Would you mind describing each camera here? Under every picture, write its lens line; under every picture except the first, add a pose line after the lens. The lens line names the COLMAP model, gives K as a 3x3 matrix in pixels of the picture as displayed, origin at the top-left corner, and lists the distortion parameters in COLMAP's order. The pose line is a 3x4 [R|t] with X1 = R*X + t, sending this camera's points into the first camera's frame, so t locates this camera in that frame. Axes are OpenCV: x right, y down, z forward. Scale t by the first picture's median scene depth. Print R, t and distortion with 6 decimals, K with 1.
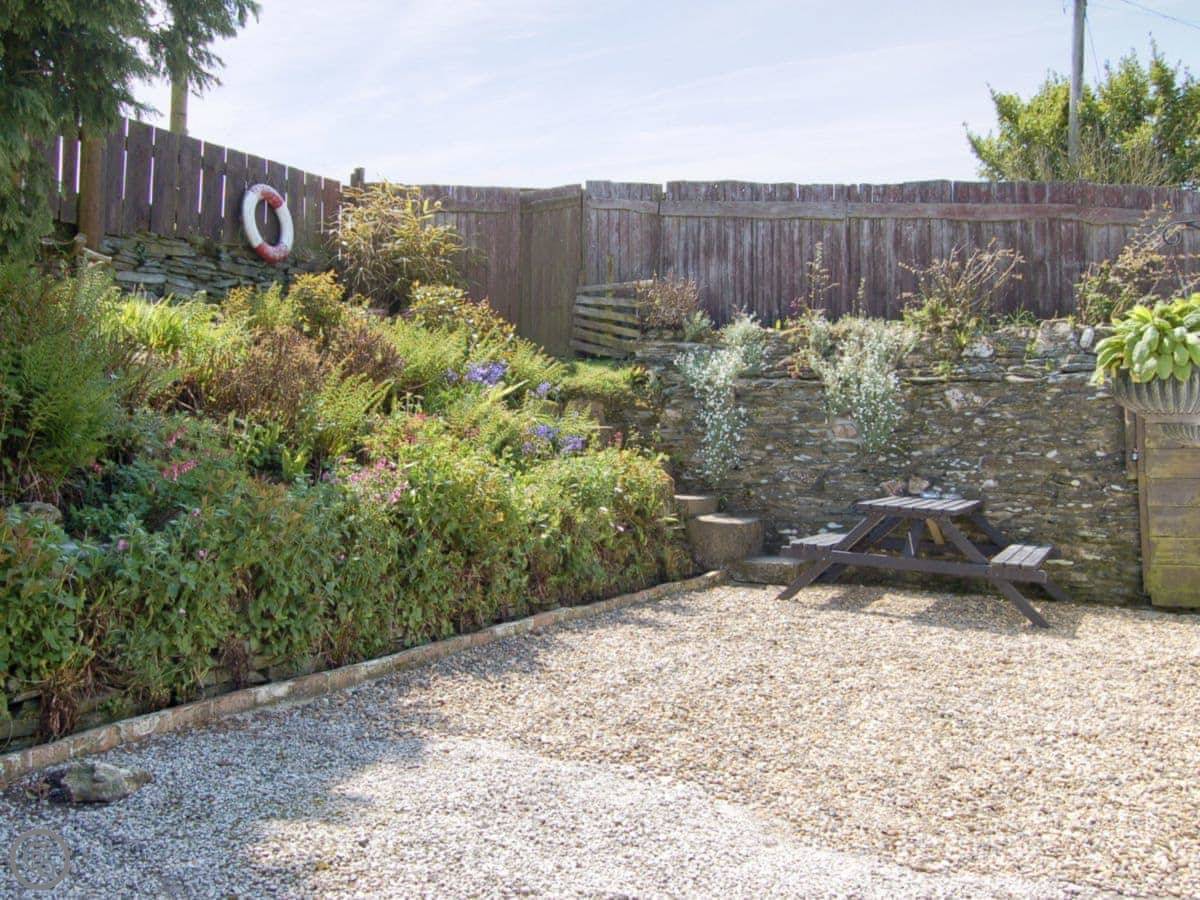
lens RADIAL K [[1248.1, 0, 600.0], [0, 1248.1, 312.6], [0, 0, 1]] dist [0.010588, 0.026572]
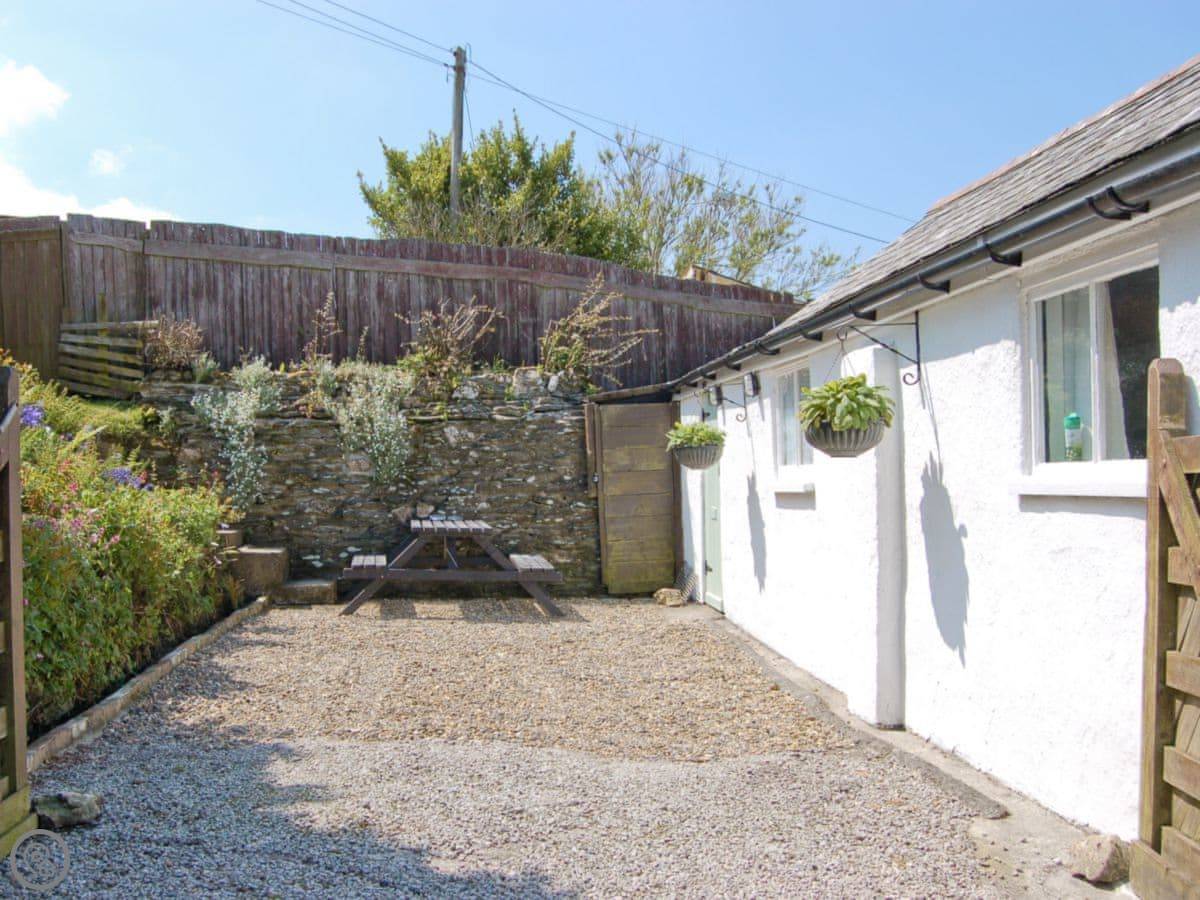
lens RADIAL K [[1213.7, 0, 599.8], [0, 1213.7, 479.1], [0, 0, 1]] dist [-0.010091, -0.001309]
pose [[0.856472, -0.032748, 0.515154, -0.174100], [-0.024050, 0.994370, 0.103196, -0.009436], [-0.515633, -0.100774, 0.850863, -0.033623]]
